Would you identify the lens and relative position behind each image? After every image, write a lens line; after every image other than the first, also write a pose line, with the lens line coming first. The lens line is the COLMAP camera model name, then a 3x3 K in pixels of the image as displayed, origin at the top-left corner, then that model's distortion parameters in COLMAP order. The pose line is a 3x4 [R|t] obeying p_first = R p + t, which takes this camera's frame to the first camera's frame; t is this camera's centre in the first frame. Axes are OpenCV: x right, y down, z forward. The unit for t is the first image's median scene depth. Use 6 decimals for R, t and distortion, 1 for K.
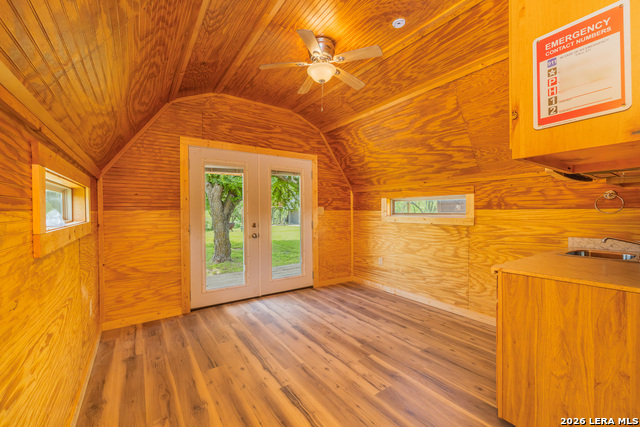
lens RADIAL K [[256.8, 0, 317.4], [0, 256.8, 213.4], [0, 0, 1]] dist [0.001216, -0.000176]
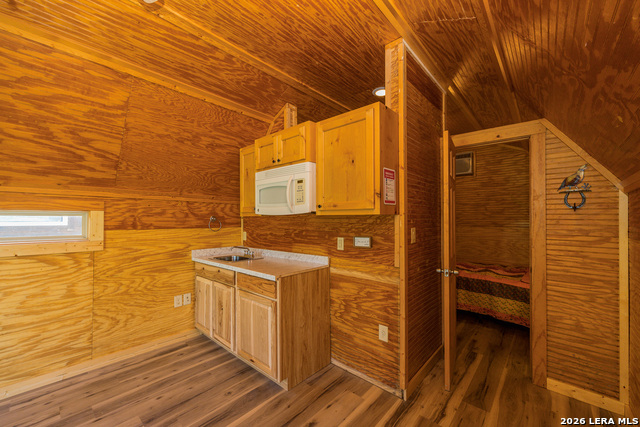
lens RADIAL K [[256.8, 0, 317.7], [0, 256.8, 215.6], [0, 0, 1]] dist [0.001216, -0.000176]
pose [[-0.221007, 0.018878, 0.975089, -0.352259], [0.007270, 0.999817, -0.017709, -0.044657], [-0.975245, 0.003175, -0.221104, 0.540814]]
